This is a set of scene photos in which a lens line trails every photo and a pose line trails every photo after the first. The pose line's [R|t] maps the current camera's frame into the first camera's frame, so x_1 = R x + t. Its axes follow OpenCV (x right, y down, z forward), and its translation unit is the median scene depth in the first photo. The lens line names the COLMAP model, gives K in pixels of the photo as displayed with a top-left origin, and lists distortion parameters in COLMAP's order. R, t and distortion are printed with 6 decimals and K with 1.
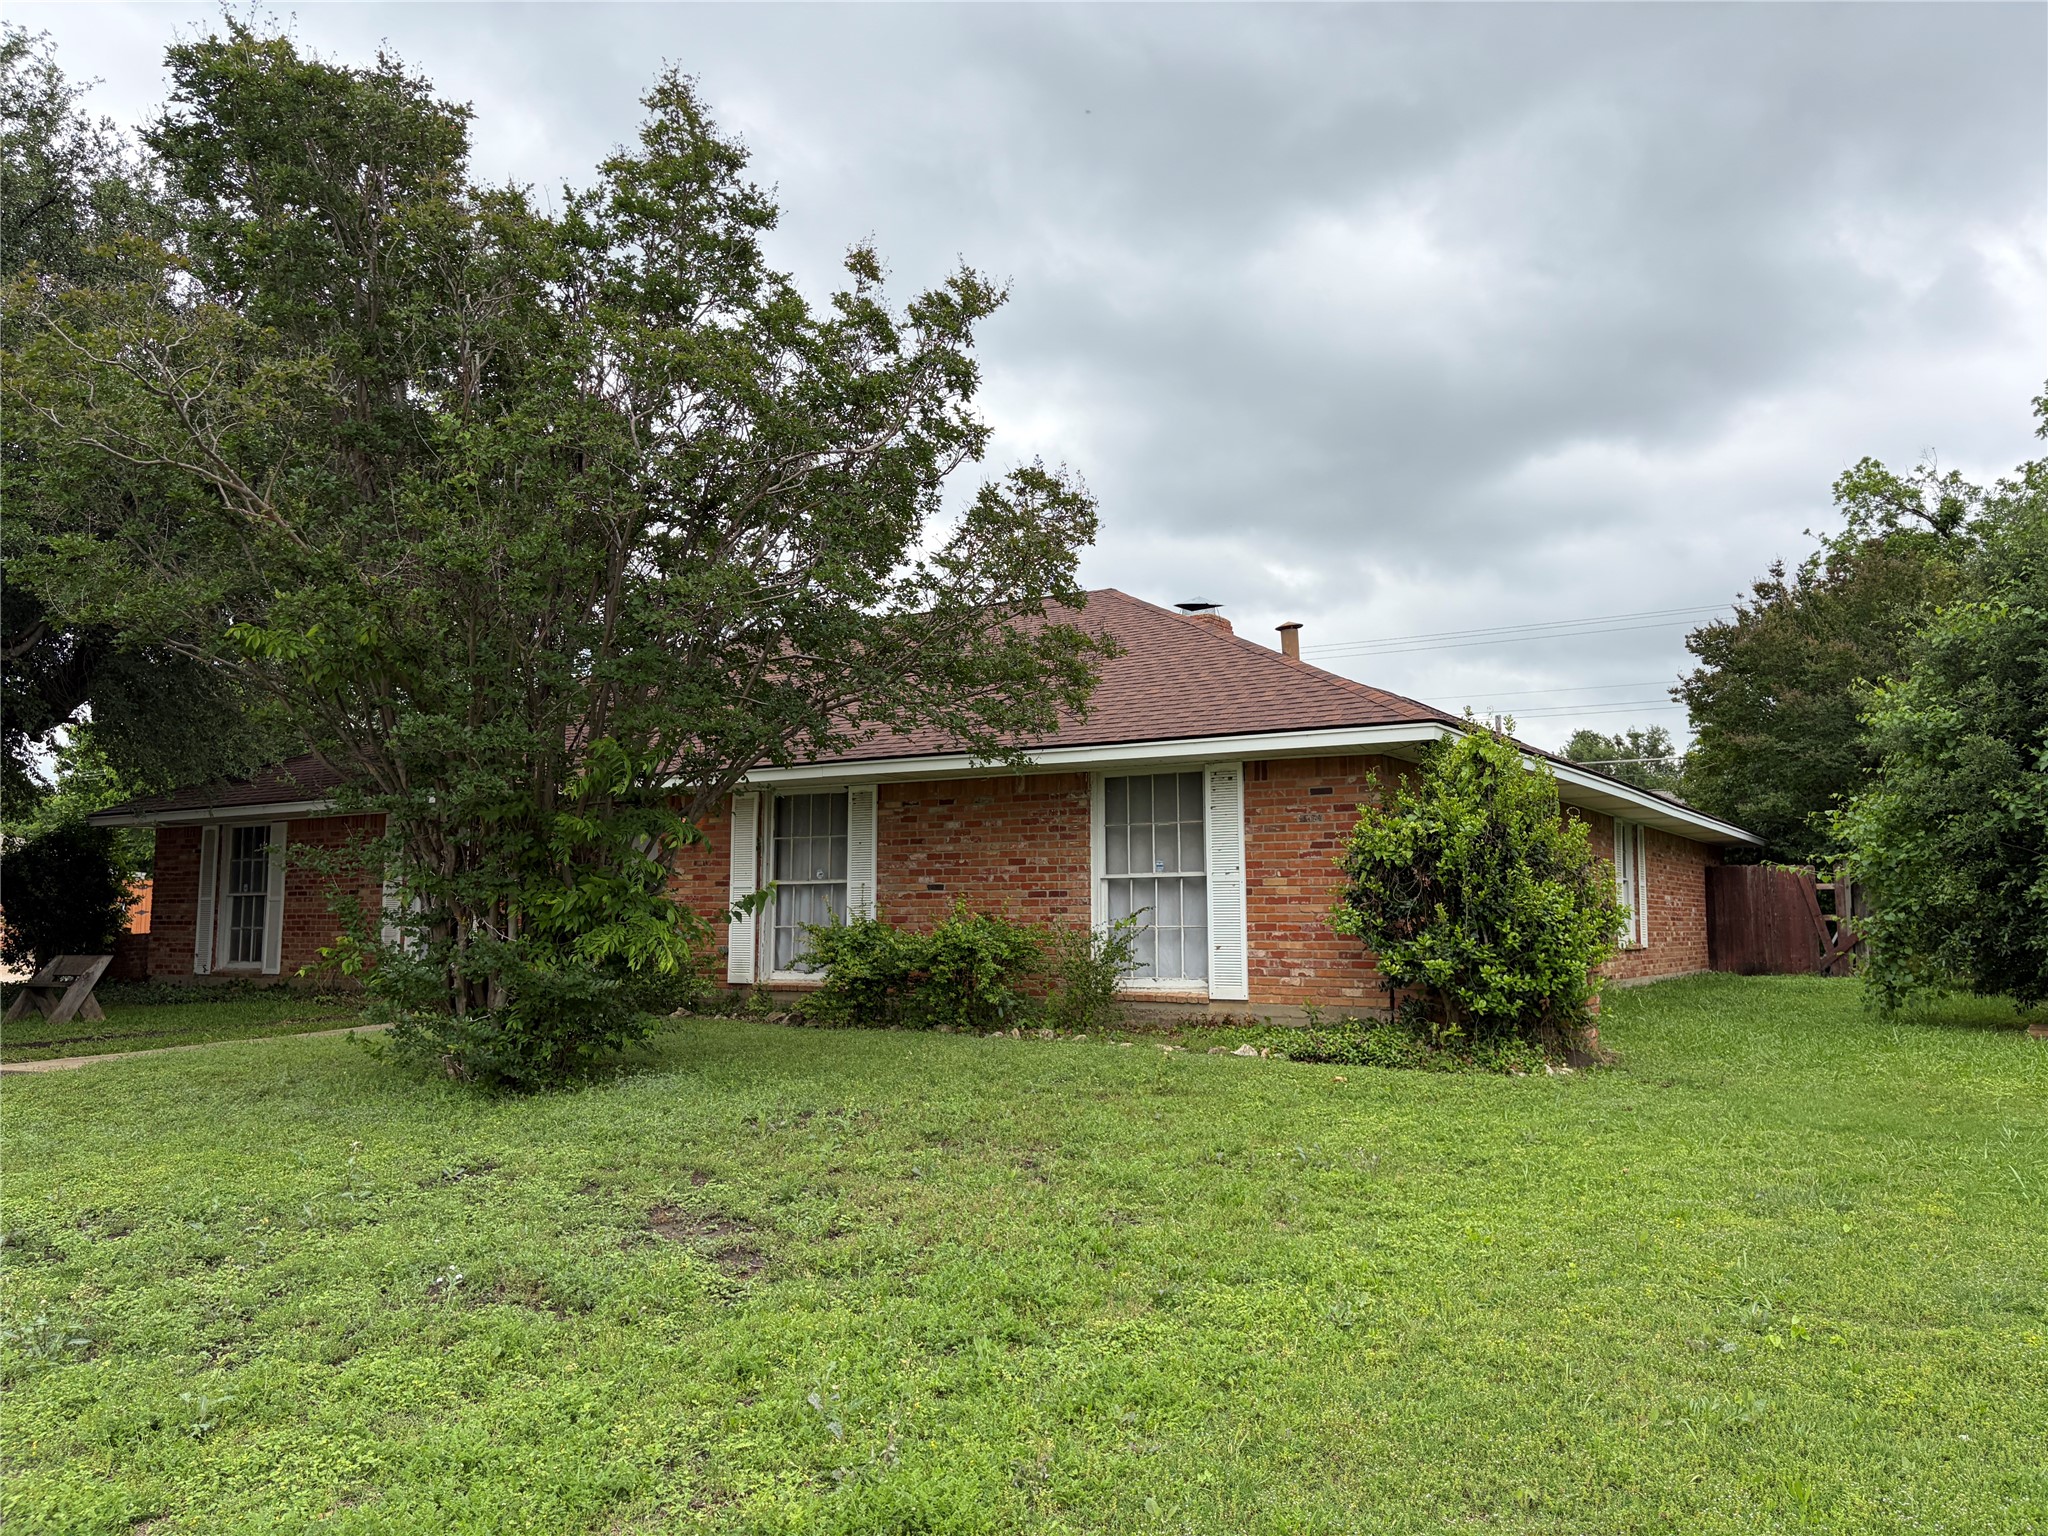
lens RADIAL K [[1530.5, 0, 1016.8], [0, 1530.5, 754.7], [0, 0, 1]] dist [0.004954, -0.002574]
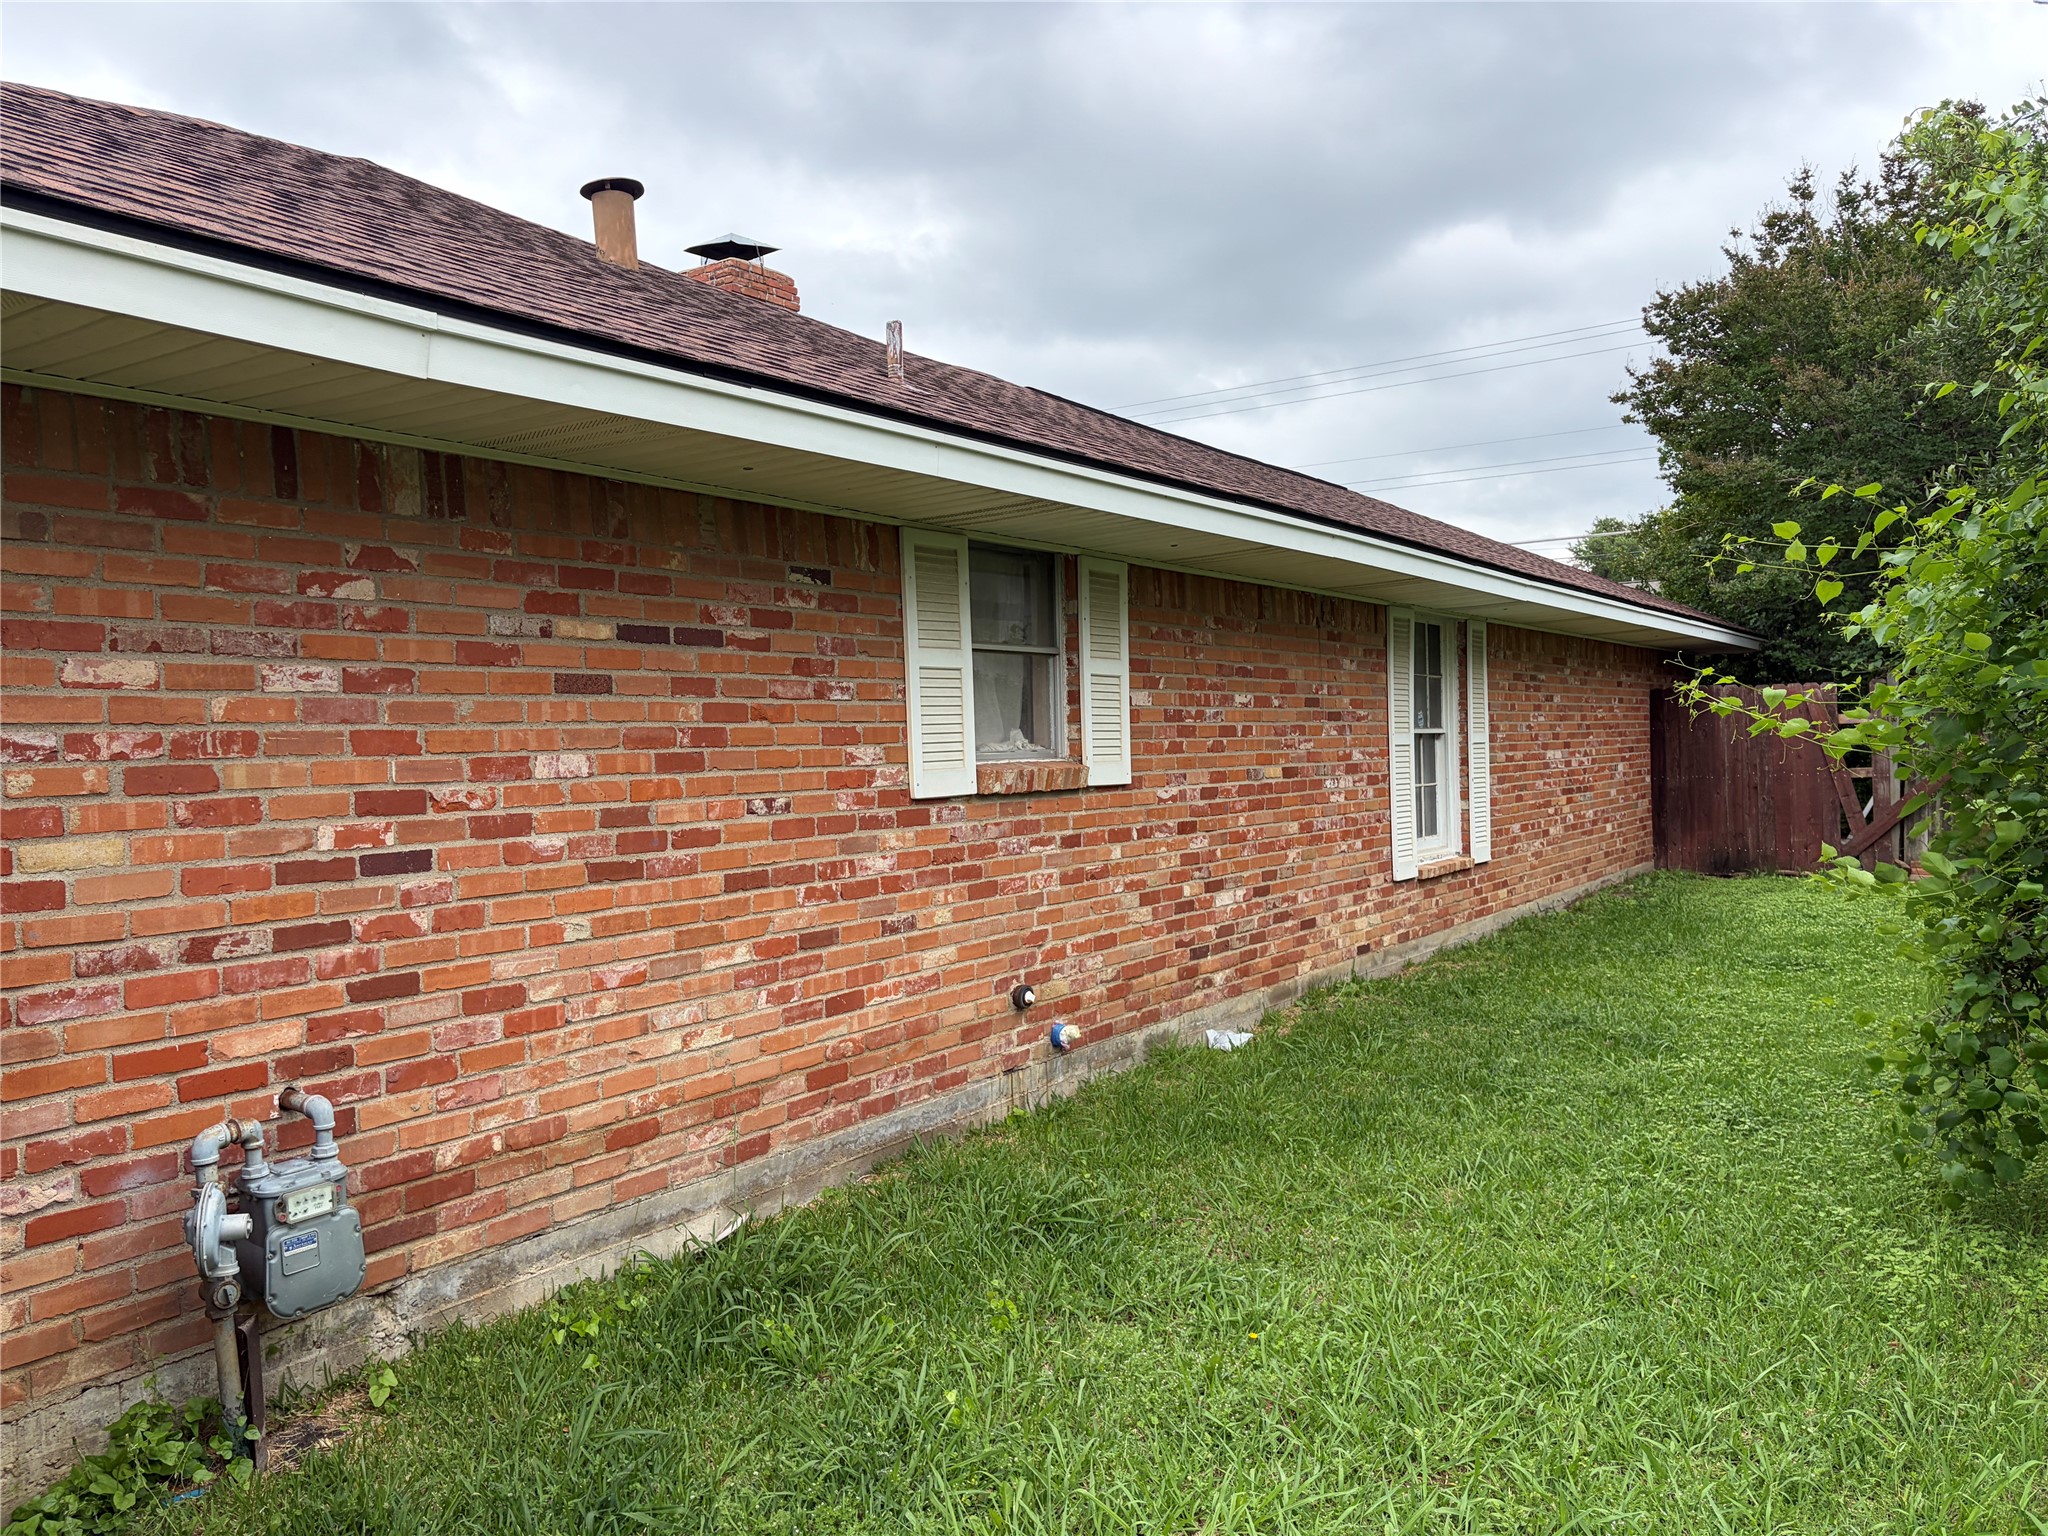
lens RADIAL K [[1530.5, 0, 1028.3], [0, 1530.5, 788.2], [0, 0, 1]] dist [0.004954, -0.002574]
pose [[0.999284, -0.026911, -0.026613, 0.214847], [0.030297, 0.990196, 0.136359, 0.021677], [0.022682, -0.137068, 0.990302, 0.388380]]
